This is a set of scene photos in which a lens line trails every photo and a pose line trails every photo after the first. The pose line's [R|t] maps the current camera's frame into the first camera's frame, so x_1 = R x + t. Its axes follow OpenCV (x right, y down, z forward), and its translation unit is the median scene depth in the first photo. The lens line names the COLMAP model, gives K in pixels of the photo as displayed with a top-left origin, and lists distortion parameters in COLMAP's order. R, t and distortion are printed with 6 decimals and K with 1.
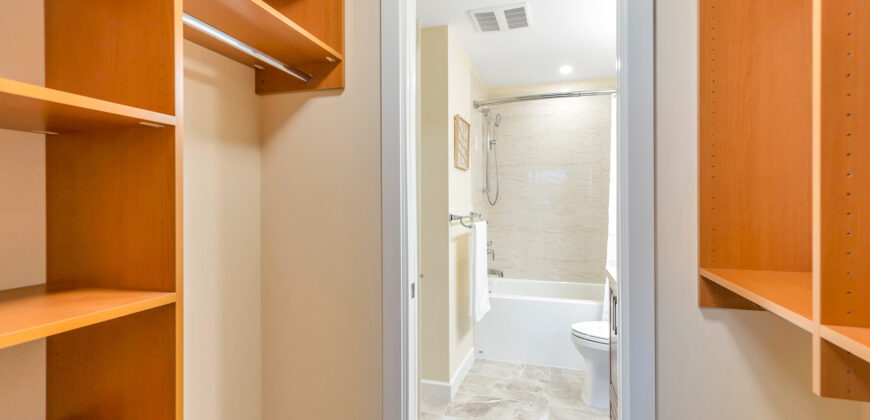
lens RADIAL K [[406.0, 0, 437.4], [0, 406.0, 204.6], [0, 0, 1]] dist [0.015982, 0.000418]
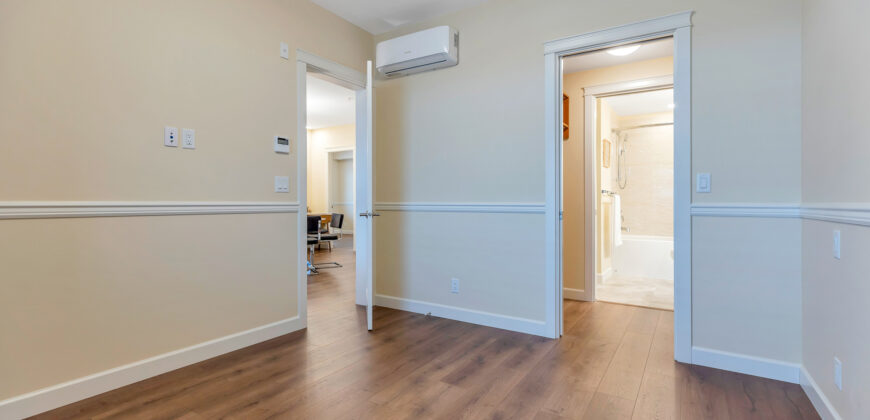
lens RADIAL K [[406.0, 0, 430.2], [0, 406.0, 203.6], [0, 0, 1]] dist [0.015982, 0.000418]
pose [[0.962673, 0.001379, -0.270663, -0.168621], [-0.003592, 0.999964, -0.007683, 0.076727], [0.270643, 0.008368, 0.962643, -0.806279]]
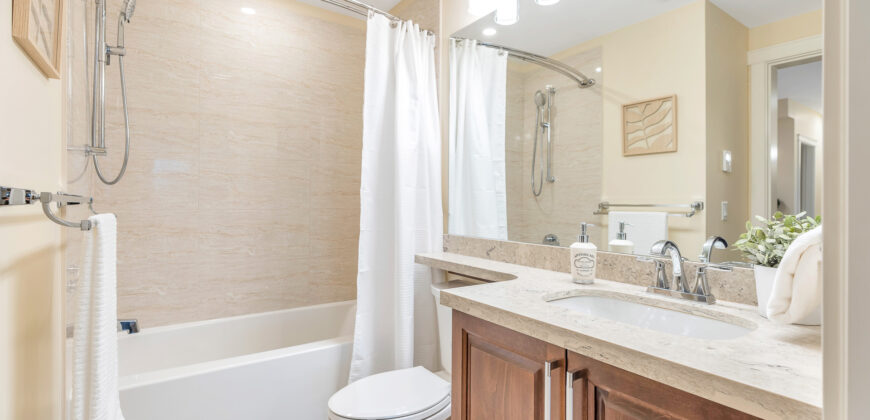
lens RADIAL K [[406.0, 0, 438.4], [0, 406.0, 196.5], [0, 0, 1]] dist [0.015982, 0.000418]
pose [[0.623919, 0.011725, 0.781401, 0.000355], [0.006101, 0.999784, -0.019873, 0.028010], [-0.781465, 0.017167, 0.623712, 0.411818]]
